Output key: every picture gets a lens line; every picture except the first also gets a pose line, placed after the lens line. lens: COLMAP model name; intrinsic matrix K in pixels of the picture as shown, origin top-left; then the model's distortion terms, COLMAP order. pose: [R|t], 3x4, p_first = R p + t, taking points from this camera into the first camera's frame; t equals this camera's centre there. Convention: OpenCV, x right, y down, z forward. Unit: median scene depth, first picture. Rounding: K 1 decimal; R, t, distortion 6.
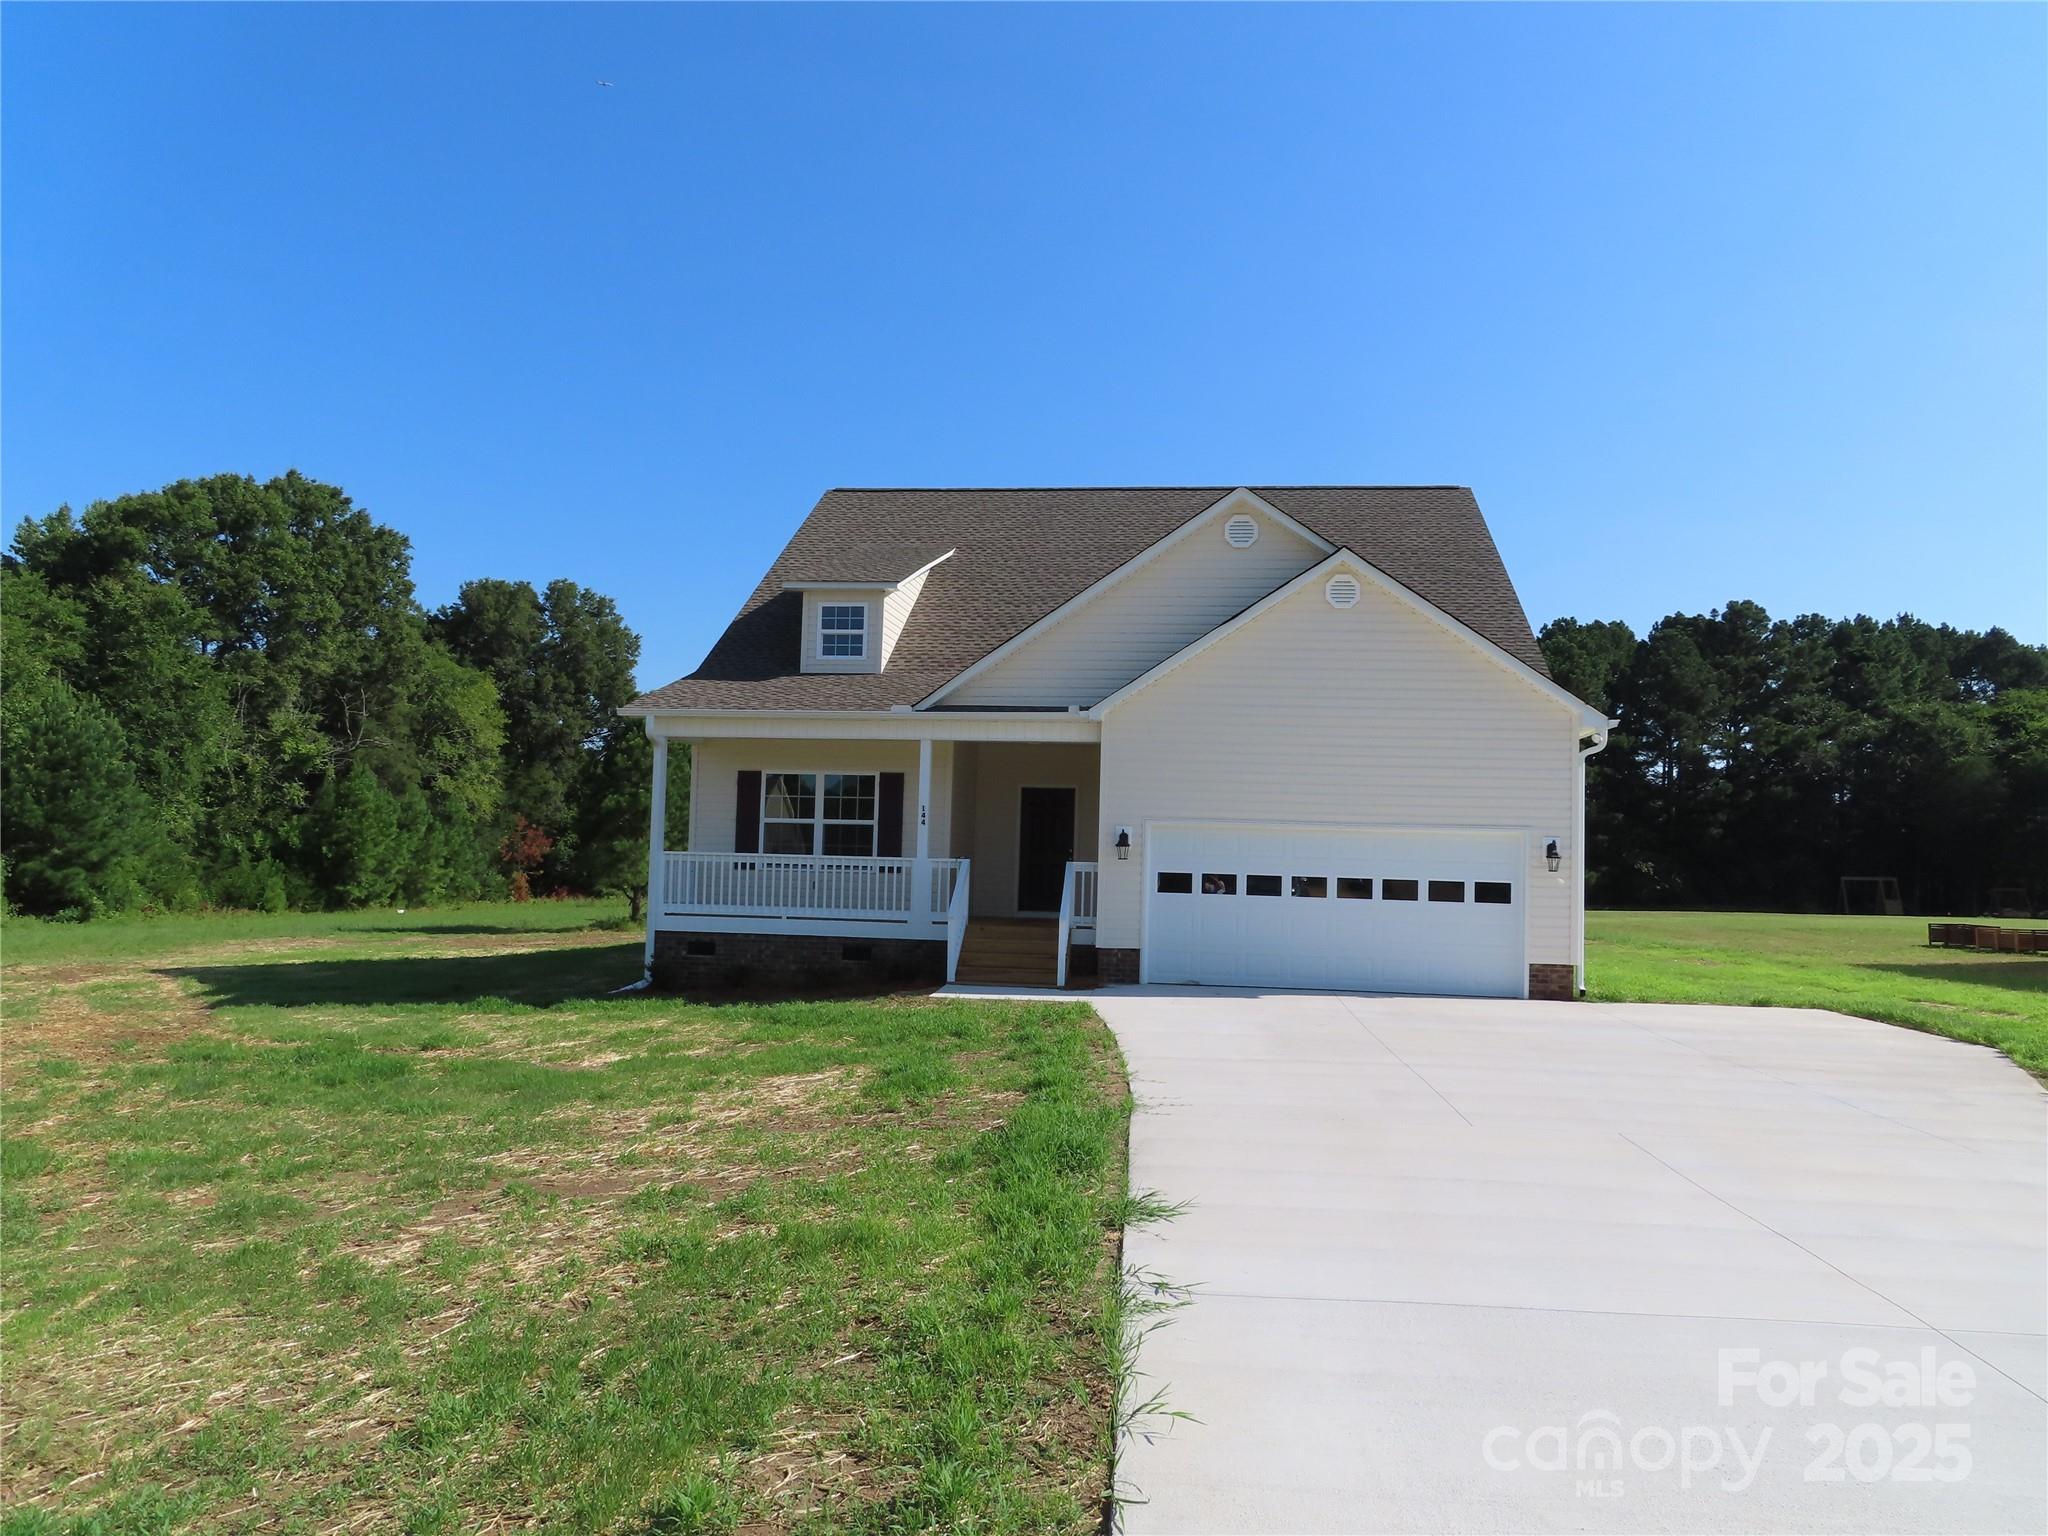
lens RADIAL K [[1444.4, 0, 1022.9], [0, 1444.4, 766.4], [0, 0, 1]] dist [-0.020405, 0.009732]
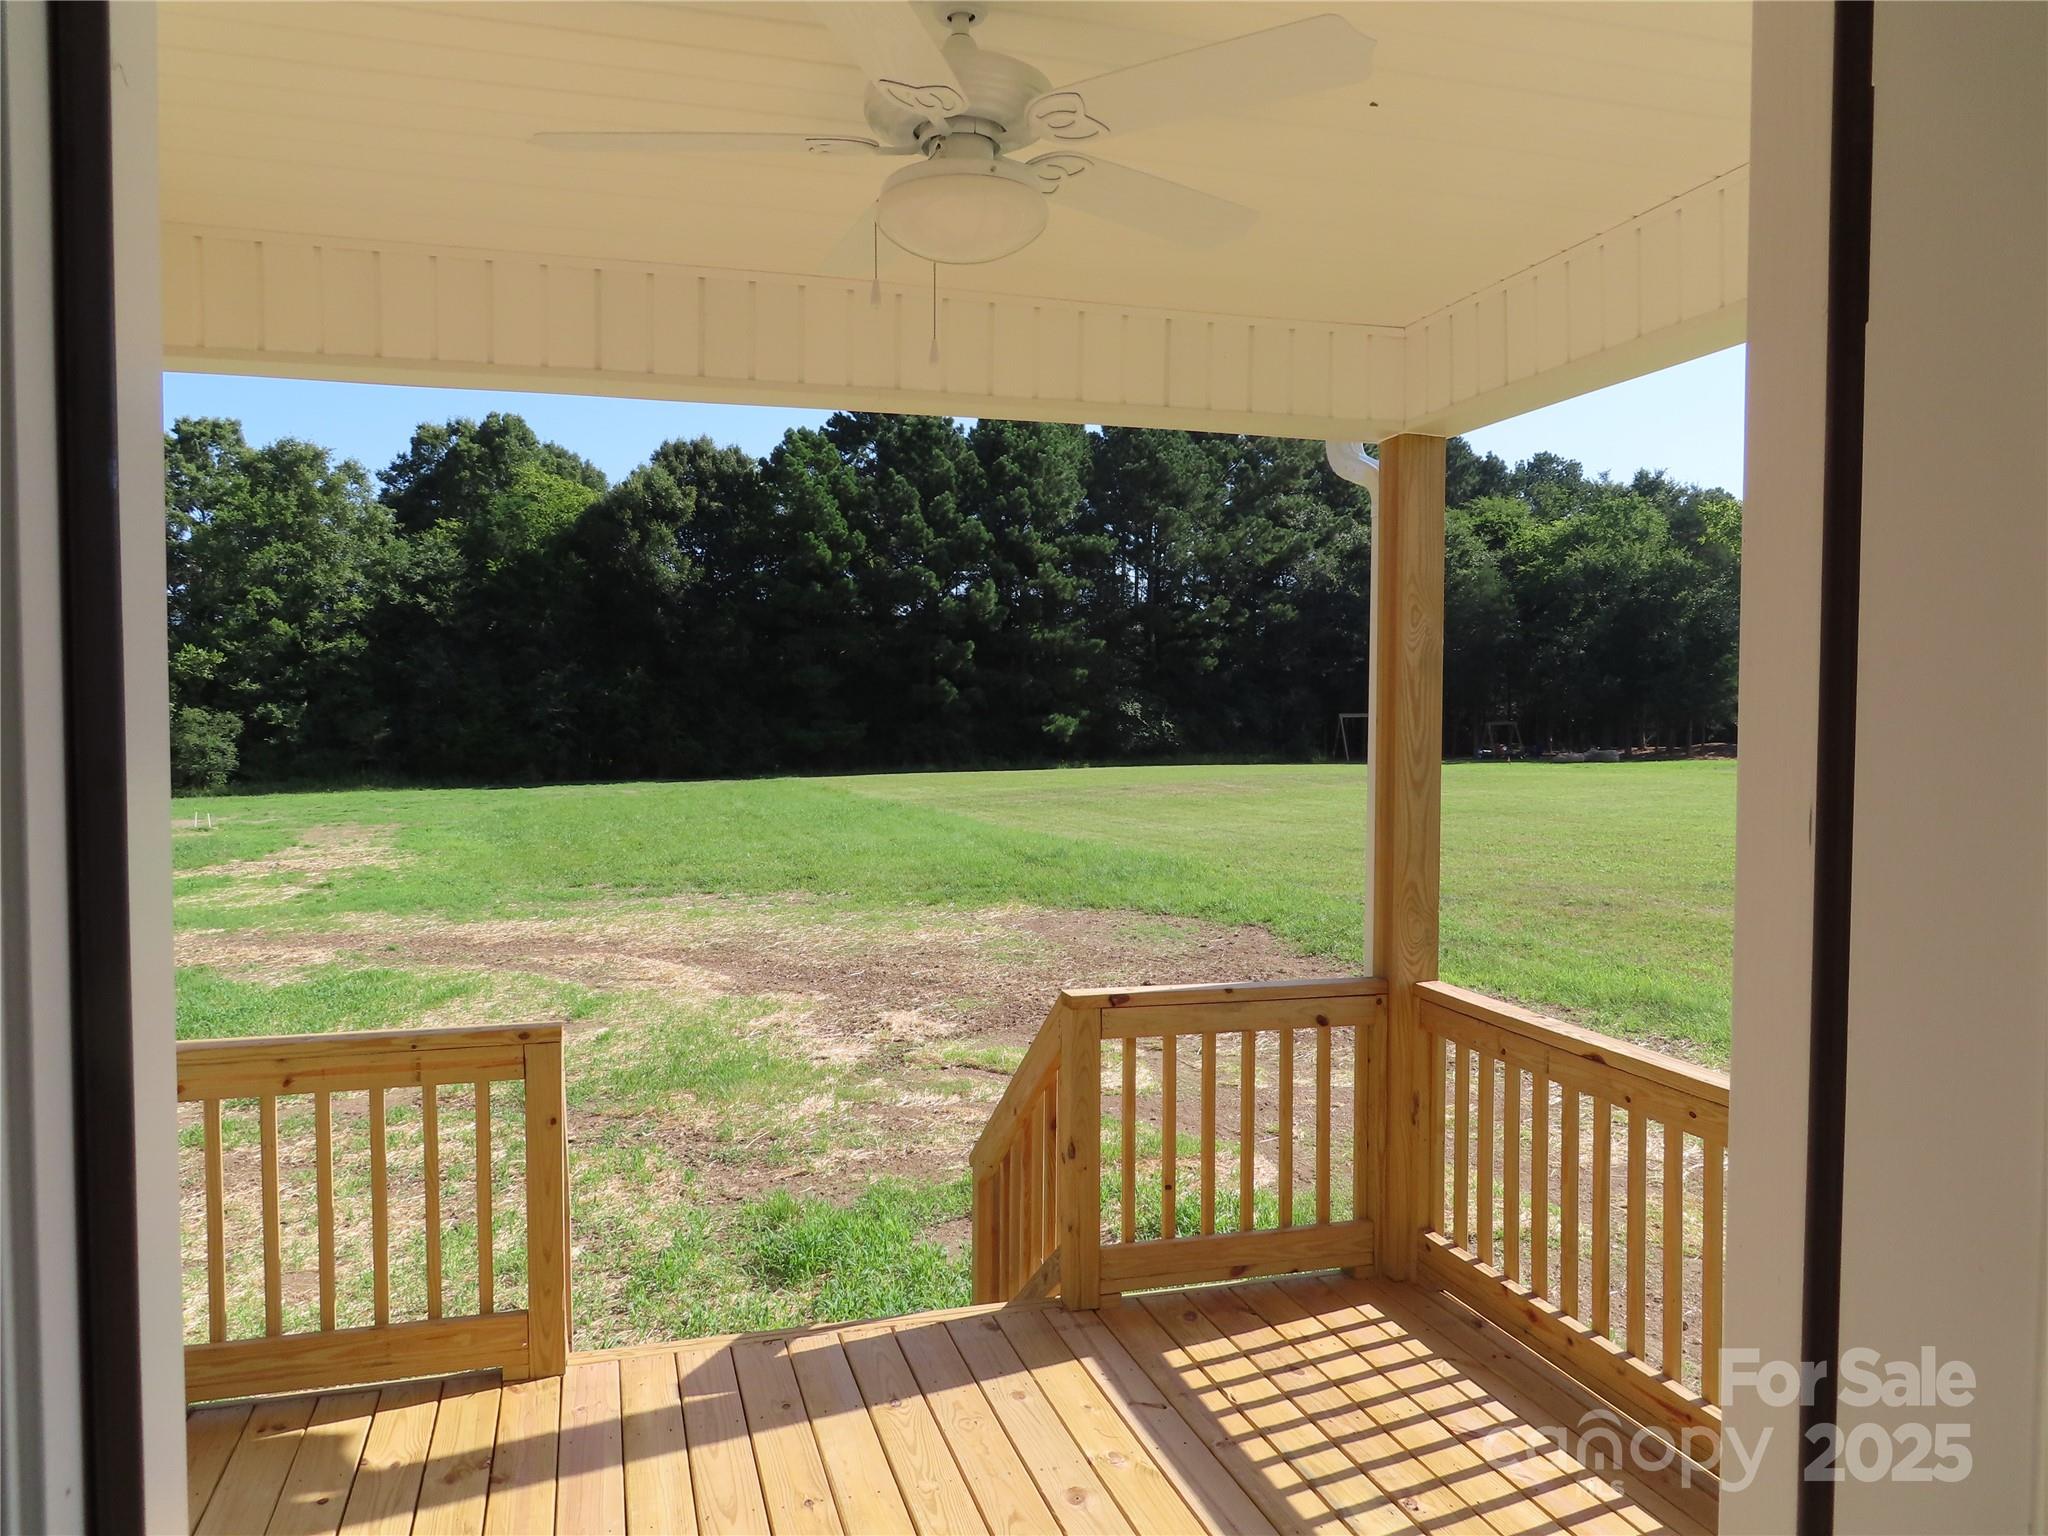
lens RADIAL K [[1444.4, 0, 1024.6], [0, 1444.4, 751.1], [0, 0, 1]] dist [-0.020405, 0.009732]
pose [[0.910787, -0.042159, 0.410719, 0.059789], [0.001174, 0.995034, 0.099532, 0.014681], [-0.412875, -0.090170, 0.906313, 0.311300]]
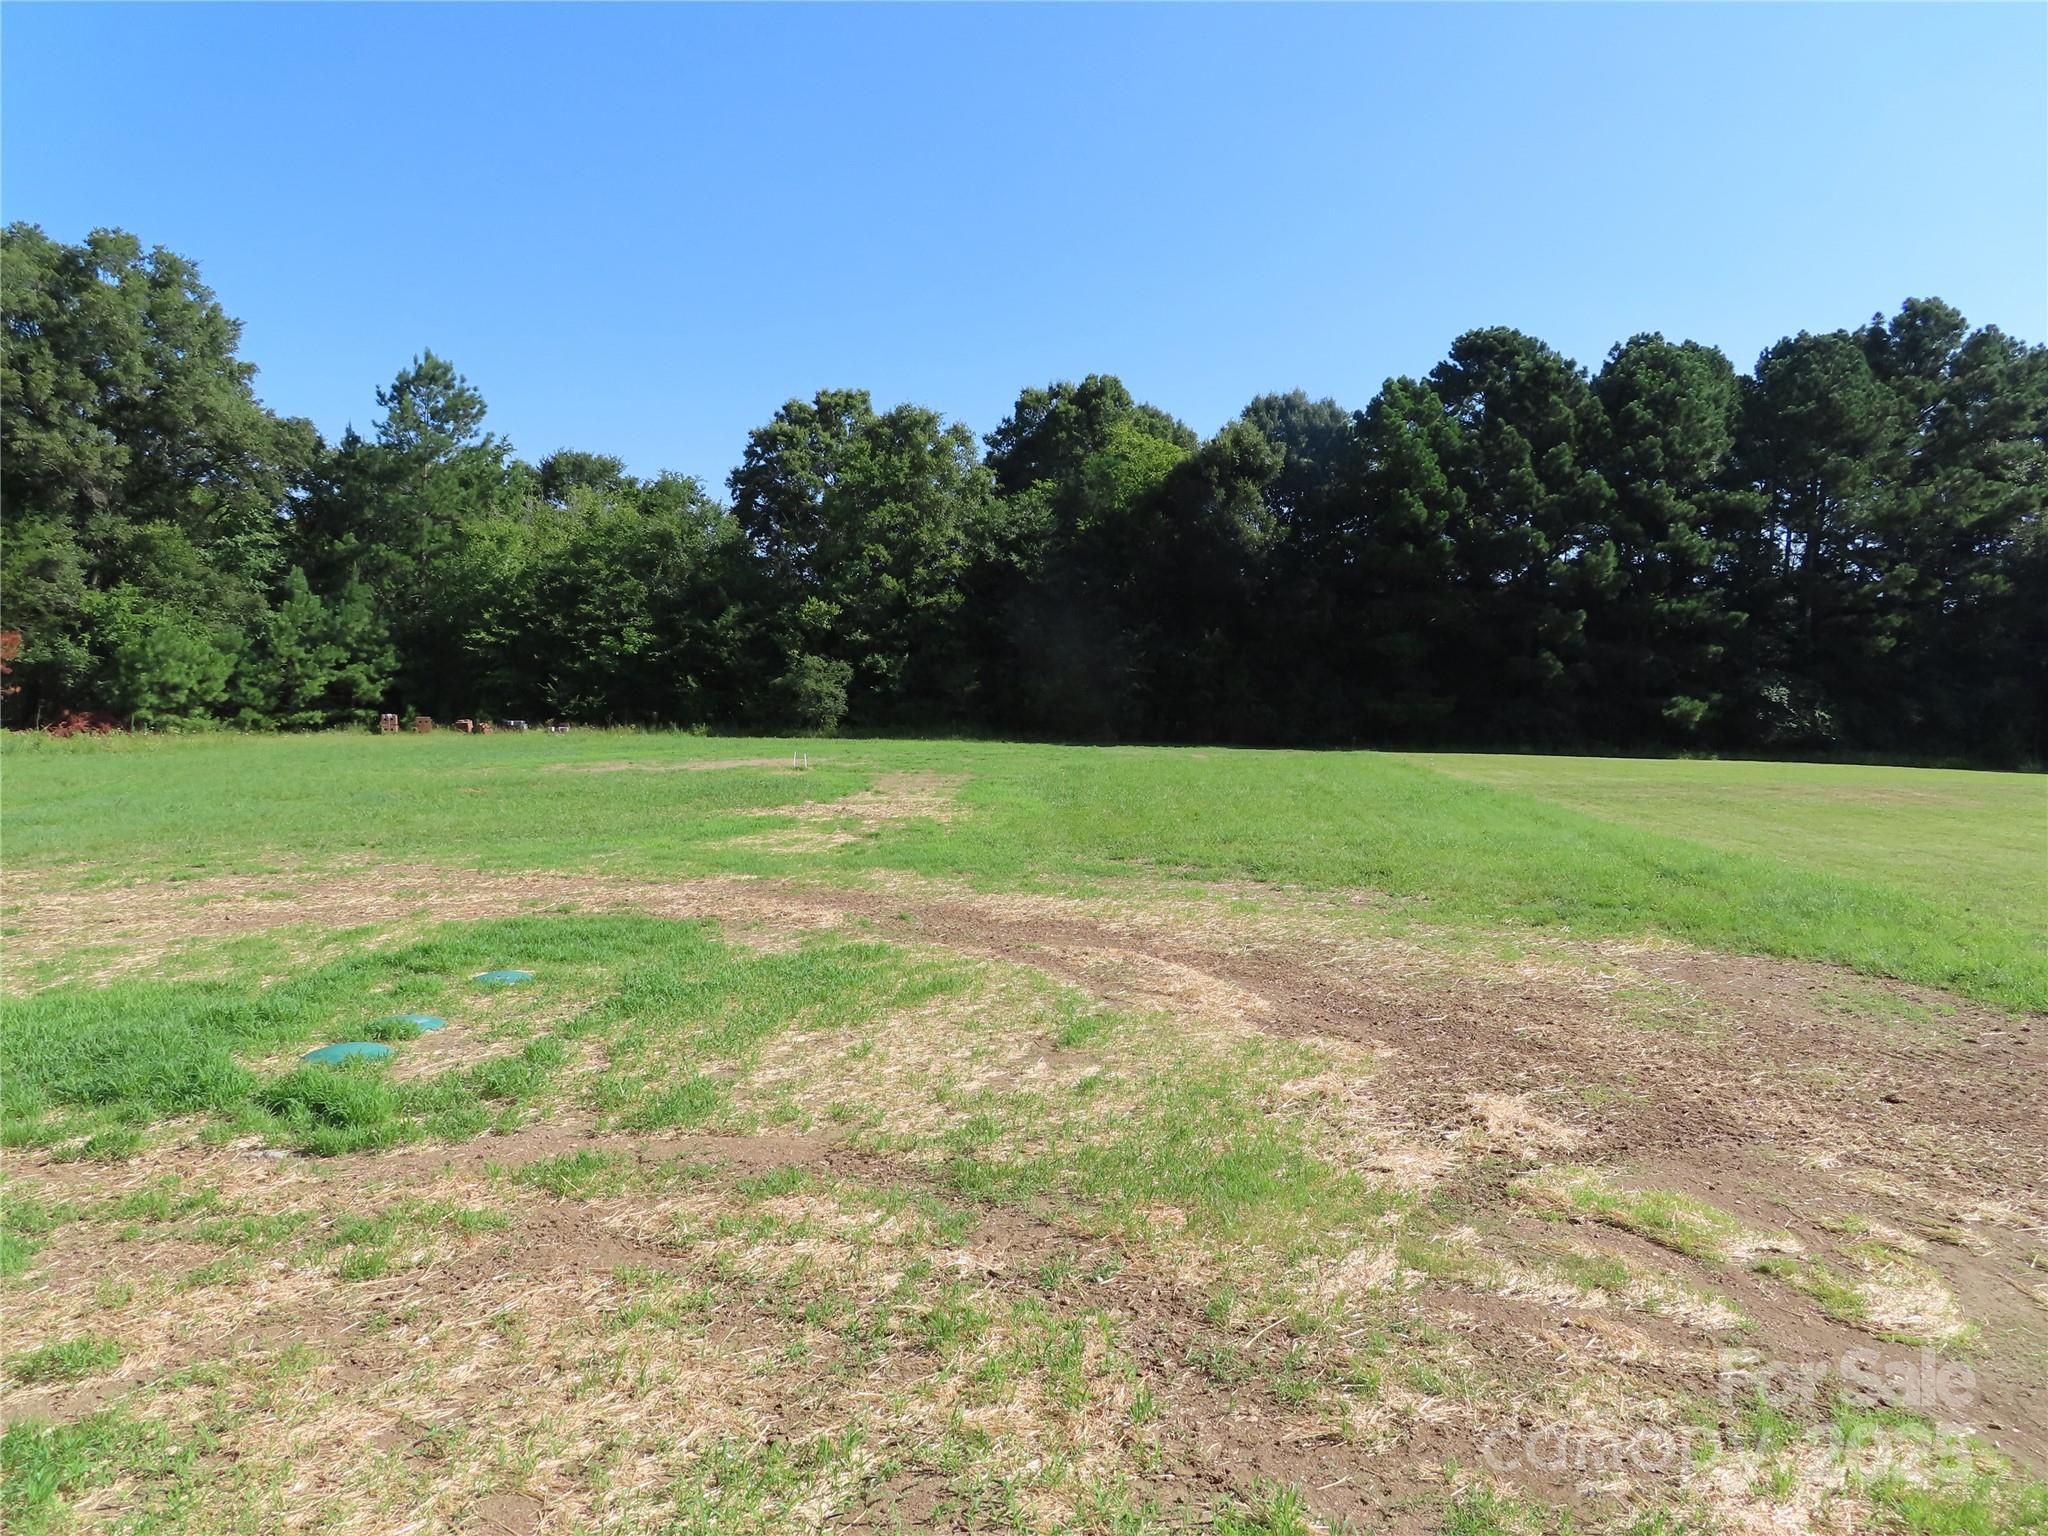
lens RADIAL K [[1444.4, 0, 1018.7], [0, 1444.4, 761.4], [0, 0, 1]] dist [-0.020405, 0.009732]
pose [[0.999703, 0.007154, 0.023318, 0.068221], [-0.010103, 0.991602, 0.128930, 0.018104], [-0.022200, -0.129127, 0.991380, 0.340890]]
